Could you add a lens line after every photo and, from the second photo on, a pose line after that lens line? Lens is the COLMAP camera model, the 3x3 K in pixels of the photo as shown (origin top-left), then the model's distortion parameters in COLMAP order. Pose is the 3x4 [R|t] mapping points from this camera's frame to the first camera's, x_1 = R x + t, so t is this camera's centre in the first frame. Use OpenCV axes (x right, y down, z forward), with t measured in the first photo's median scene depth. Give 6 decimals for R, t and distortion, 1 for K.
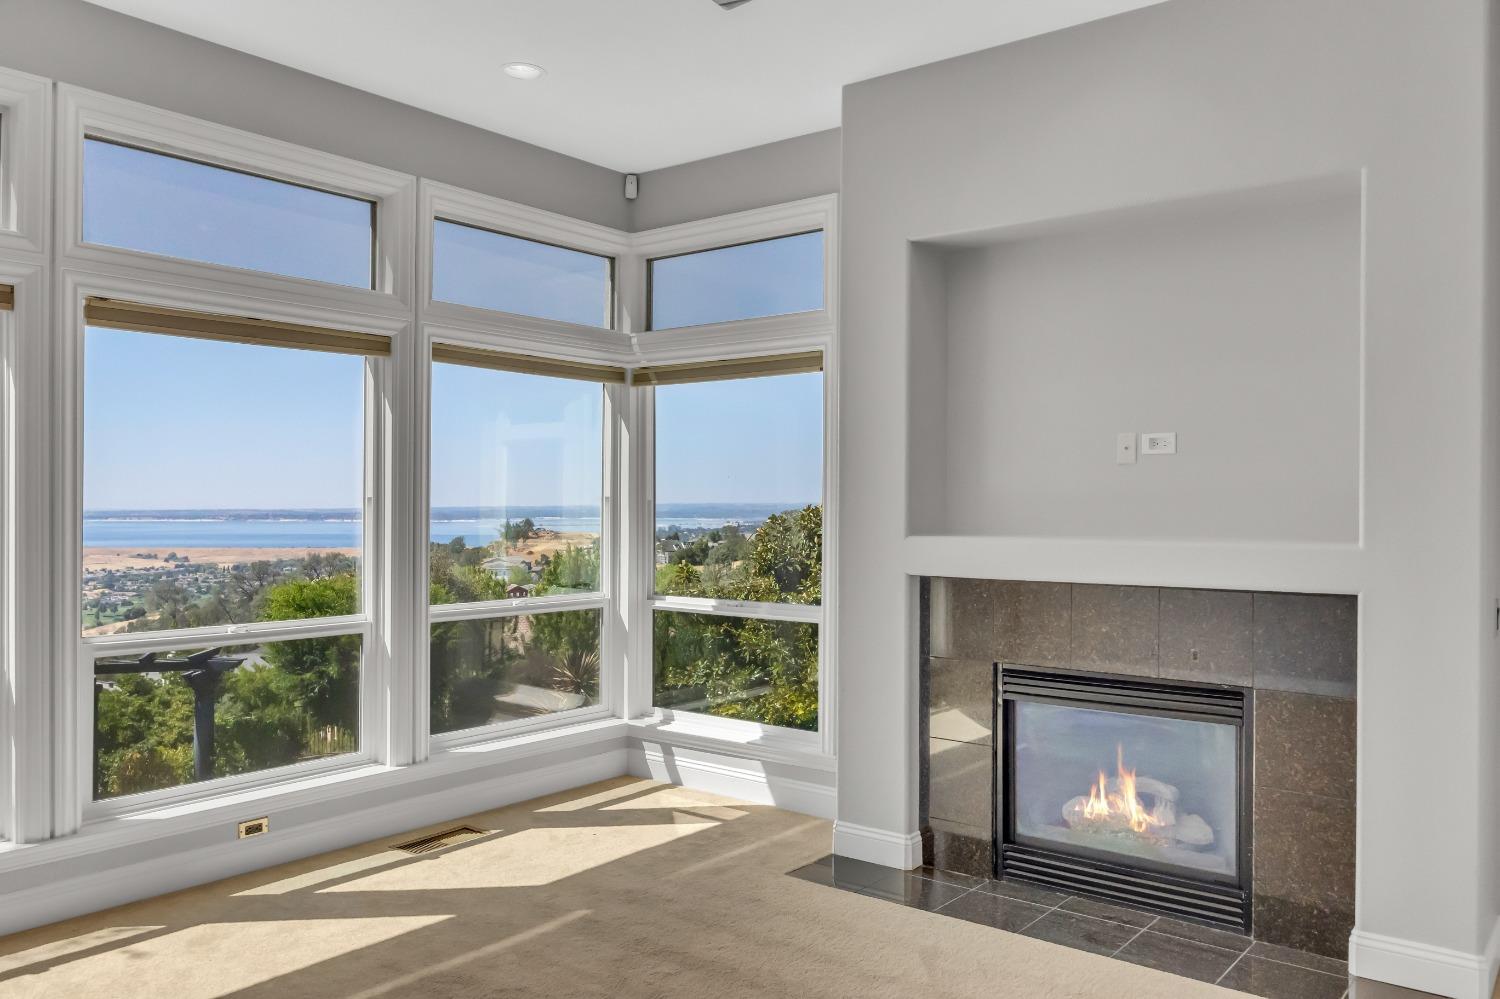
lens RADIAL K [[1172.0, 0, 753.1], [0, 1172.0, 495.9], [0, 0, 1]] dist [-0.004098, -0.011740]
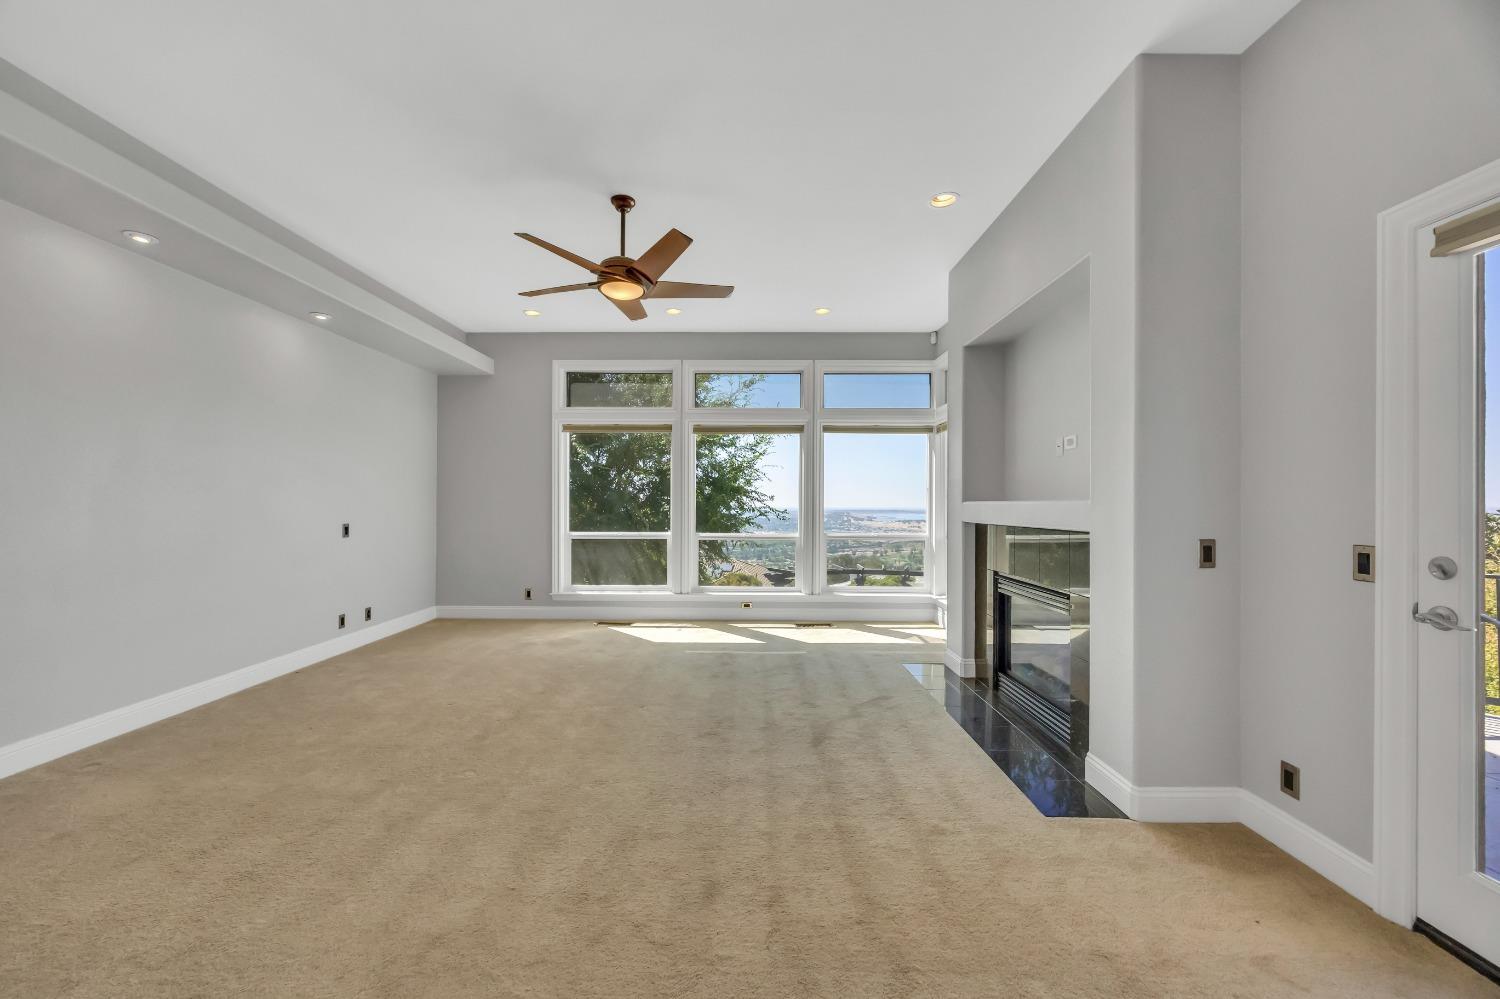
lens RADIAL K [[569.1, 0, 712.2], [0, 569.1, 505.4], [0, 0, 1]] dist [-0.003709, 0.000900]
pose [[0.577126, 0.003348, -0.816648, 0.504800], [0.000277, 0.999991, 0.004296, 0.028131], [0.816655, -0.002706, 0.577120, 0.105852]]
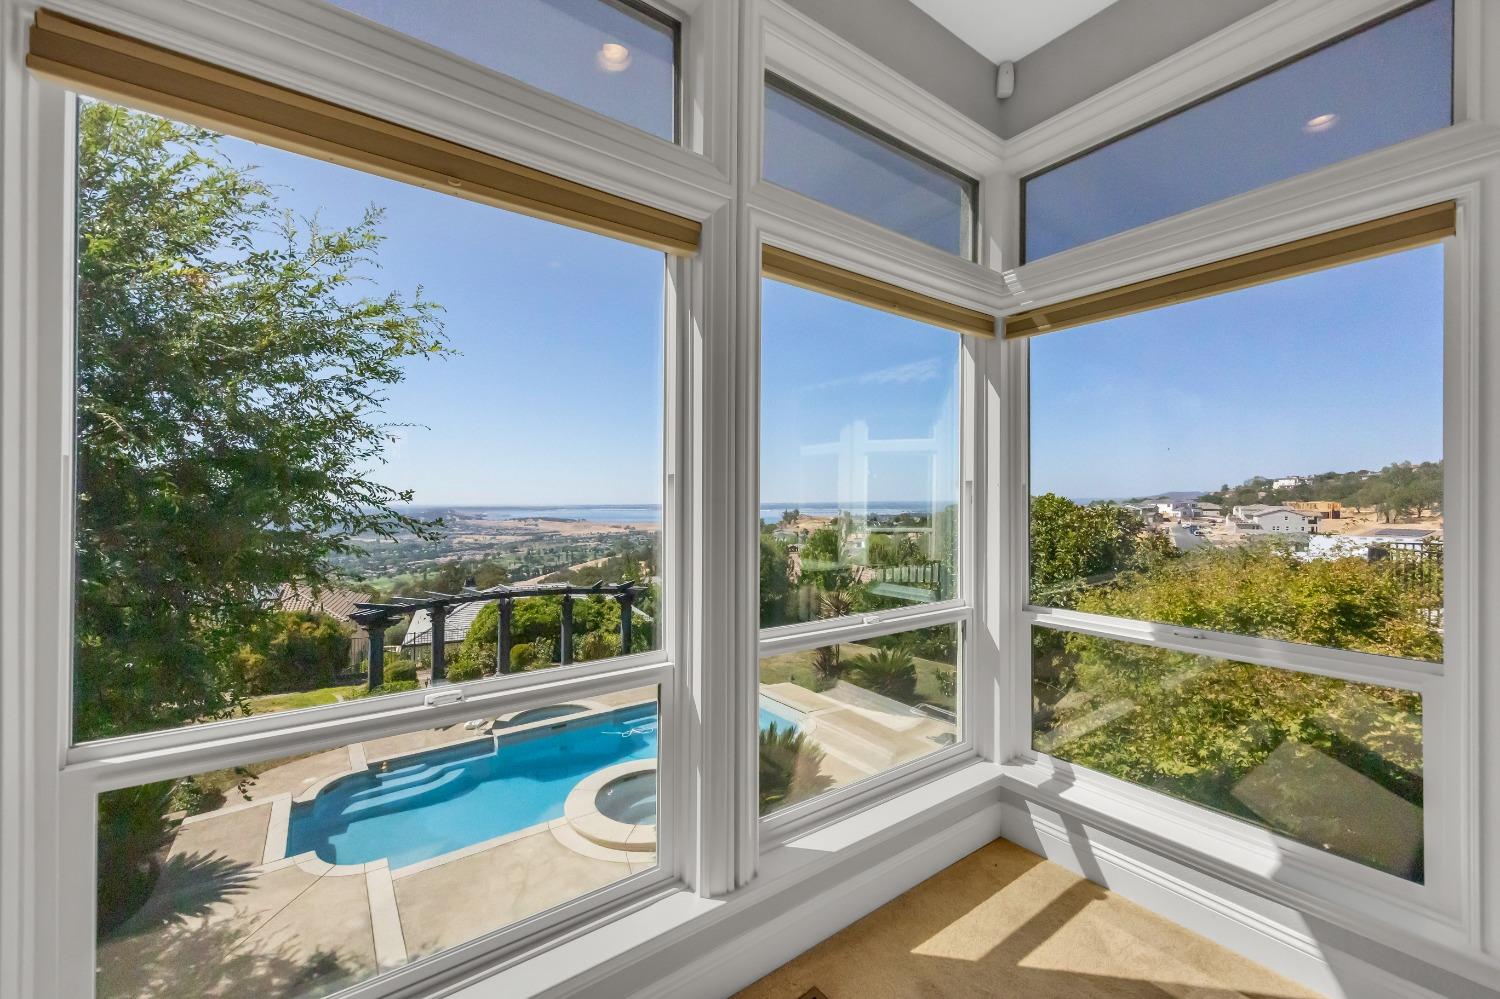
lens RADIAL K [[610.3, 0, 762.1], [0, 610.3, 499.2], [0, 0, 1]] dist [-0.003881, -0.000334]
pose [[0.970131, -0.000405, -0.242583, -0.167842], [0.001002, 0.999997, 0.002338, 0.013489], [0.242581, -0.002511, 0.970128, 0.585350]]
